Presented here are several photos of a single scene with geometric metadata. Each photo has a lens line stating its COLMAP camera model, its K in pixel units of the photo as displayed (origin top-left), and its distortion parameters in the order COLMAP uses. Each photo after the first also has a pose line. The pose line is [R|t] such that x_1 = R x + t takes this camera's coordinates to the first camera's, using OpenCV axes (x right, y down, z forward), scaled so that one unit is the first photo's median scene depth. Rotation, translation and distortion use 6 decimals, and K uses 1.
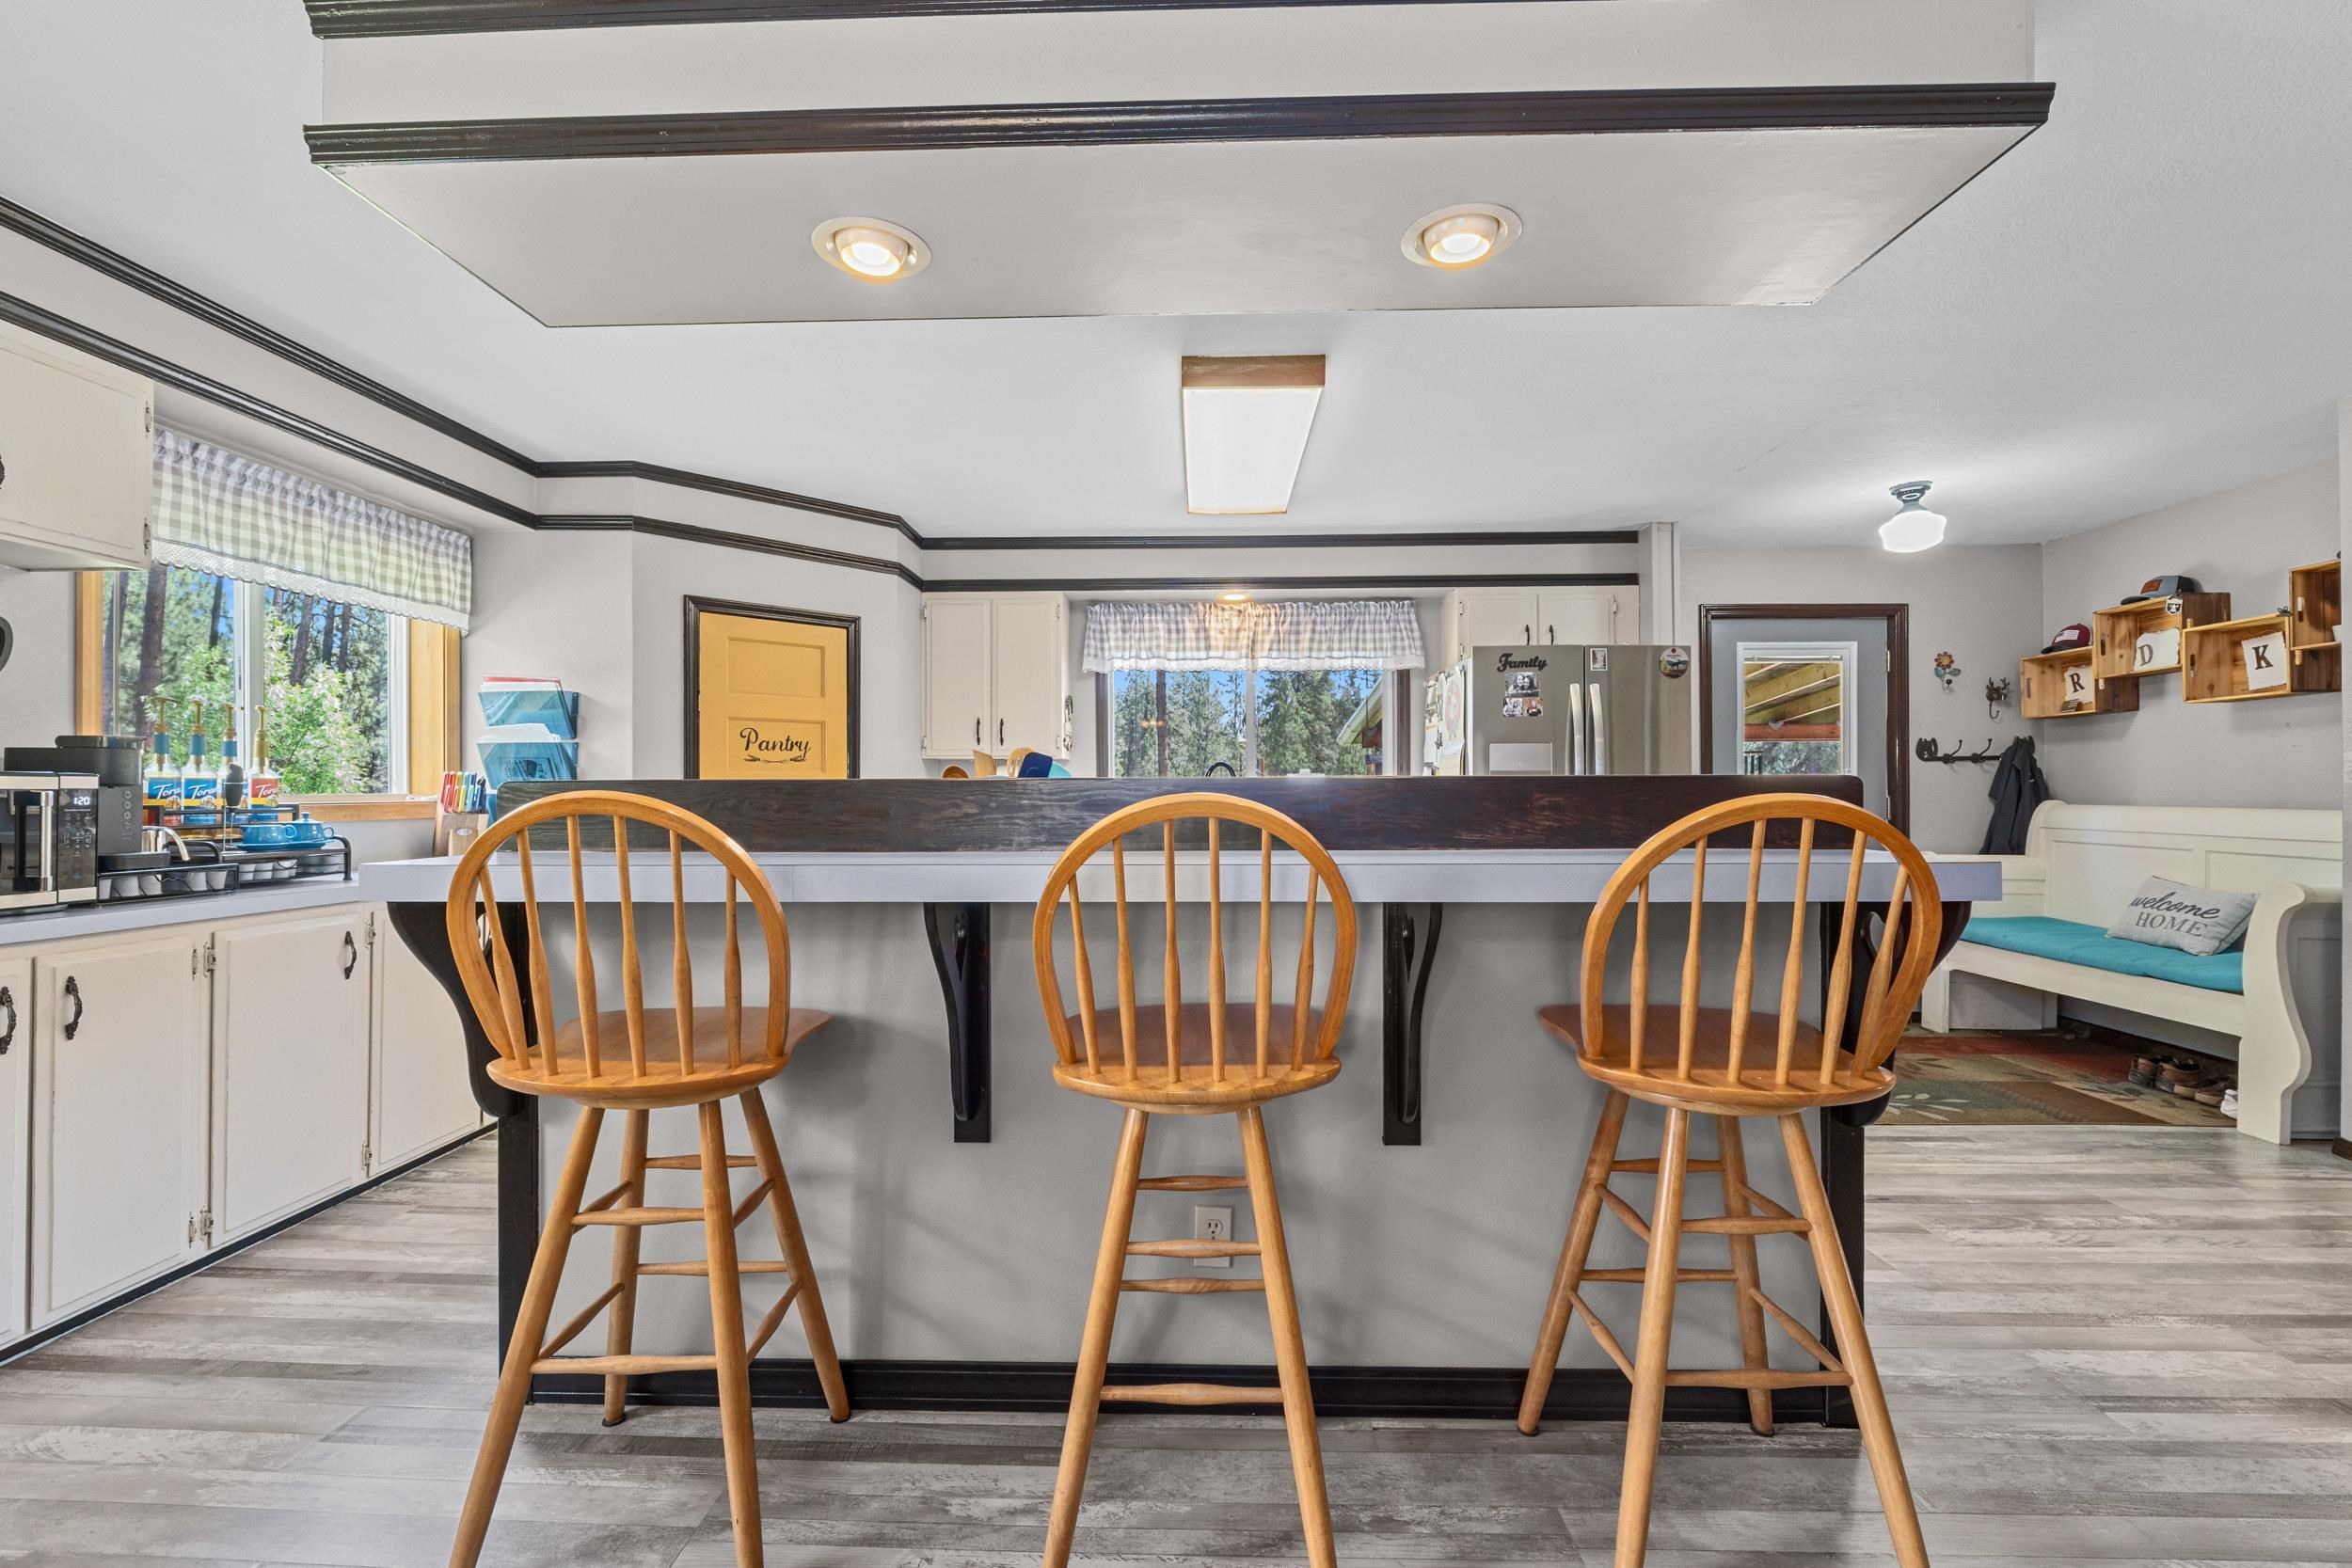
lens RADIAL K [[988.7, 0, 1174.0], [0, 988.7, 780.8], [0, 0, 1]] dist [-0.008968, -0.000559]
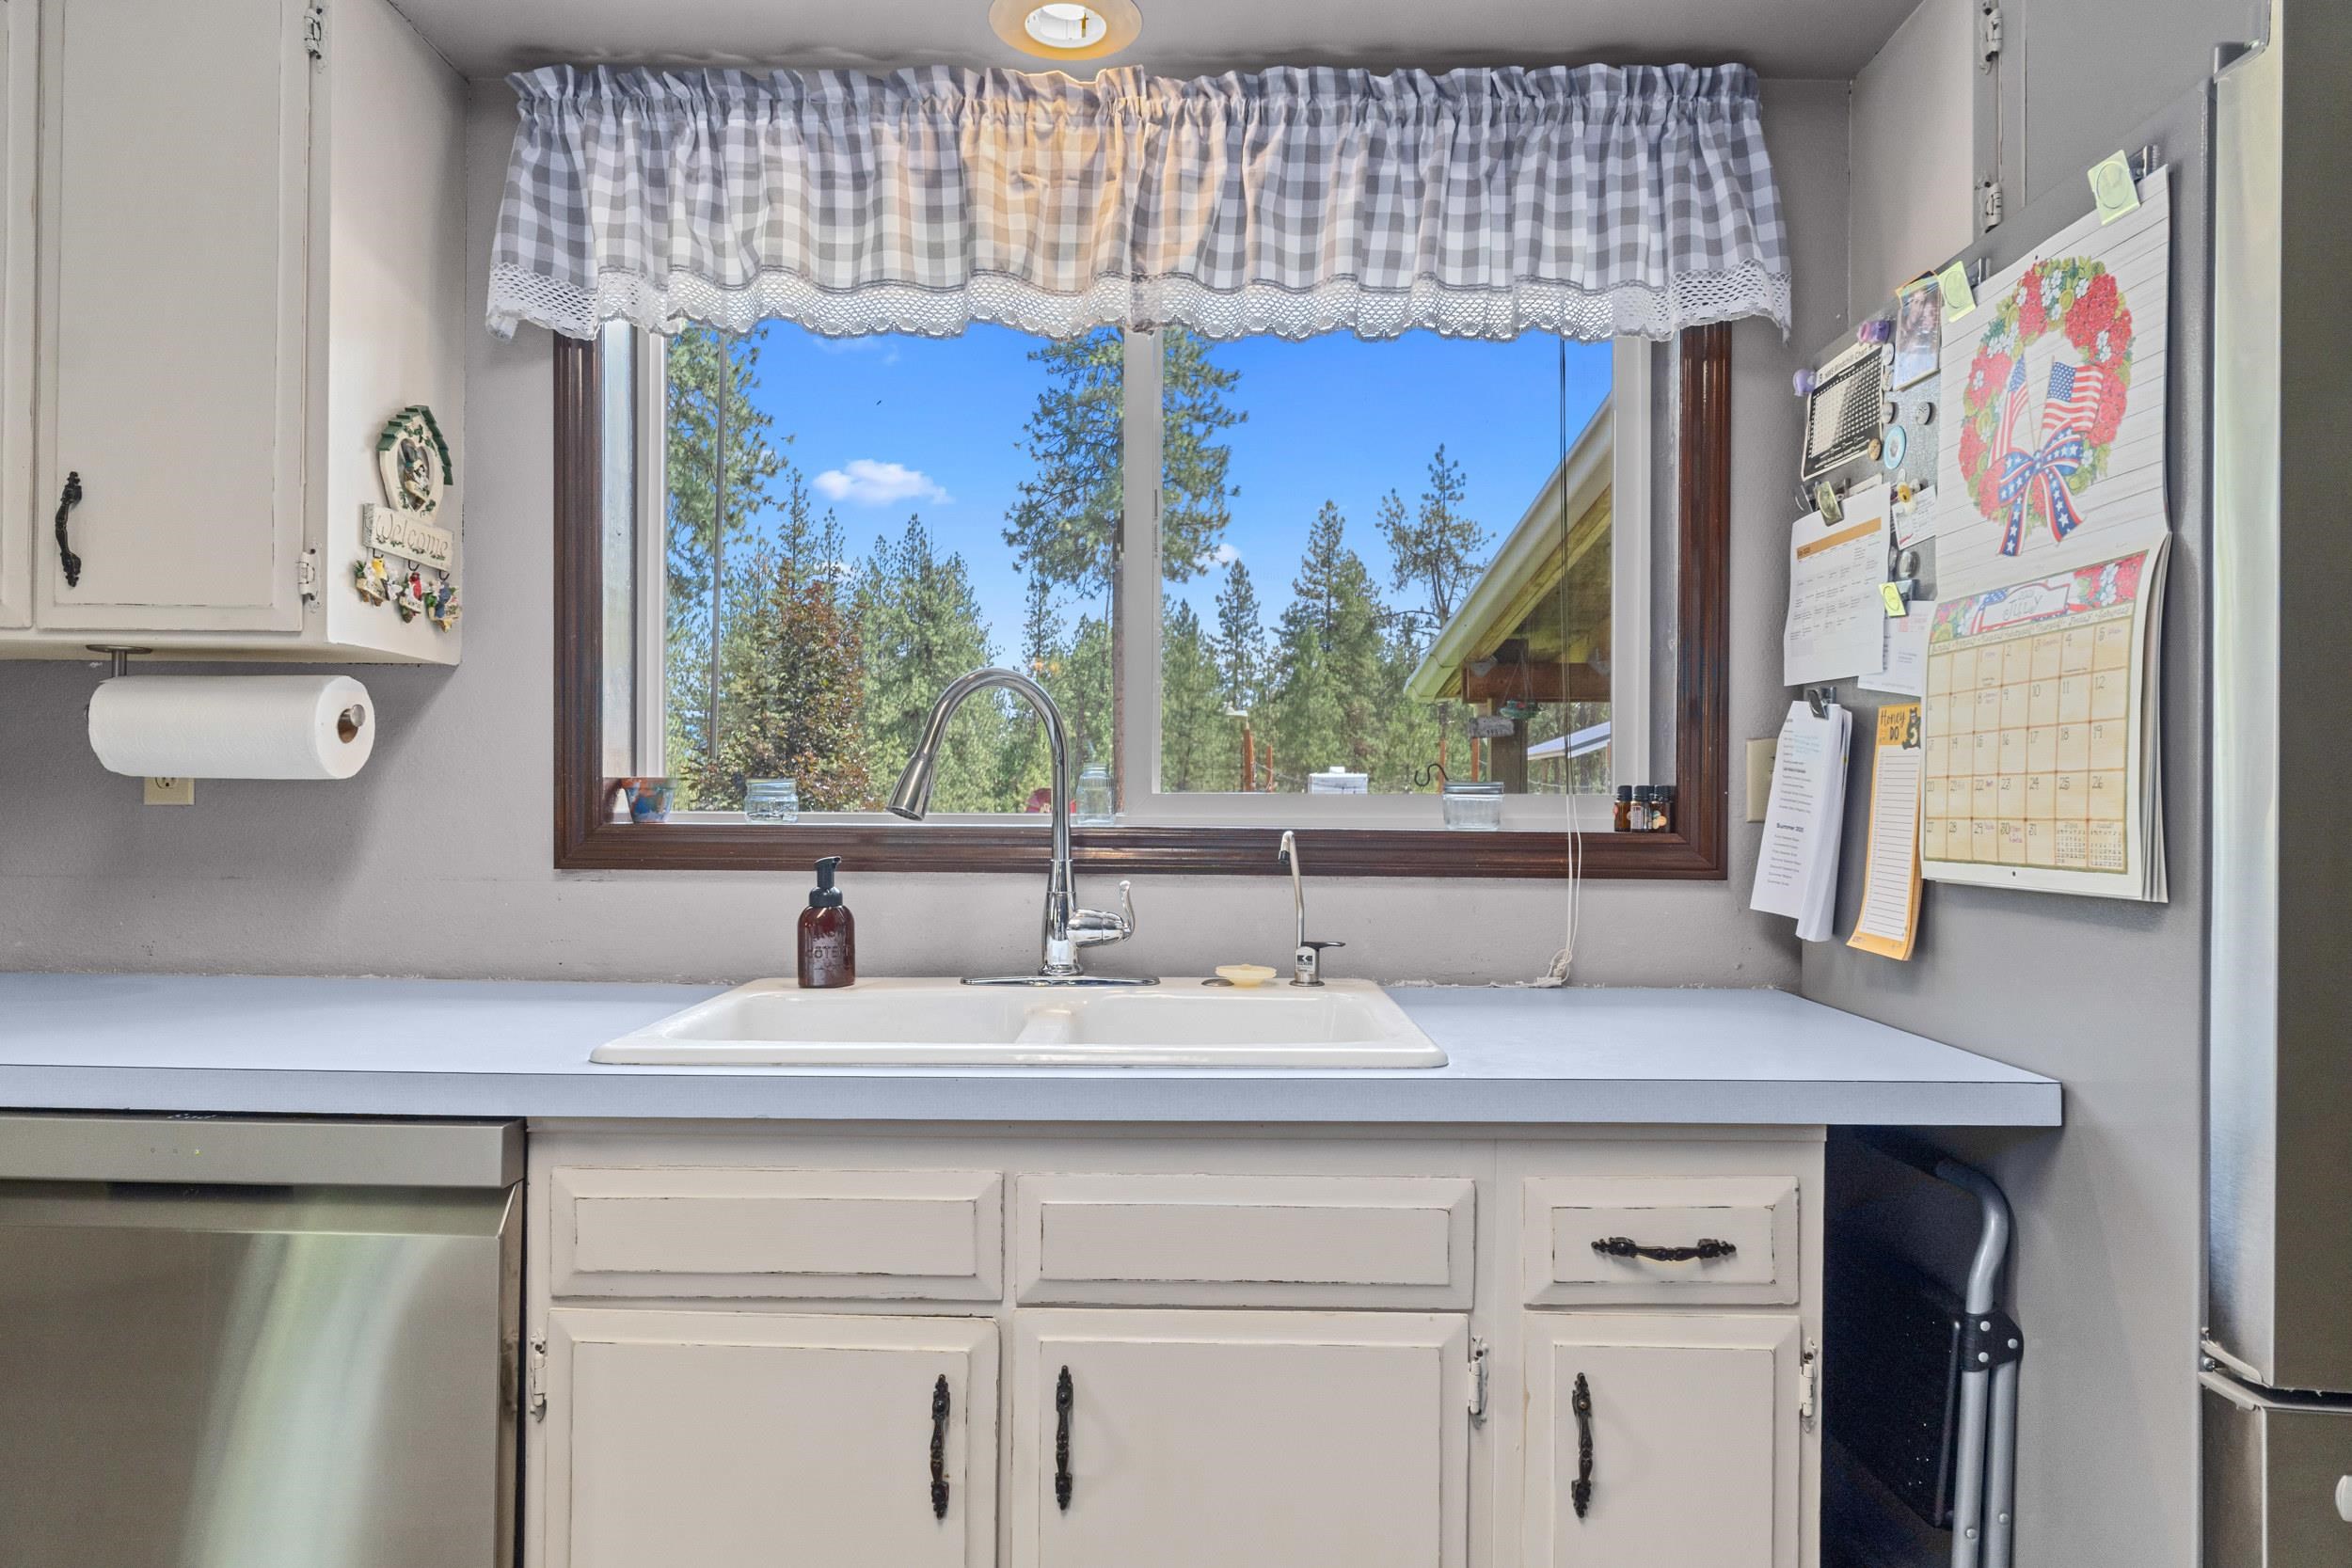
lens RADIAL K [[1466.6, 0, 1175.8], [0, 1466.6, 791.6], [0, 0, 1]] dist [0.002270, 0.000156]
pose [[0.999728, 0.007322, 0.022145, 0.081721], [-0.007453, 0.999955, 0.005865, 0.008746], [-0.022102, -0.006028, 0.999738, 0.609605]]
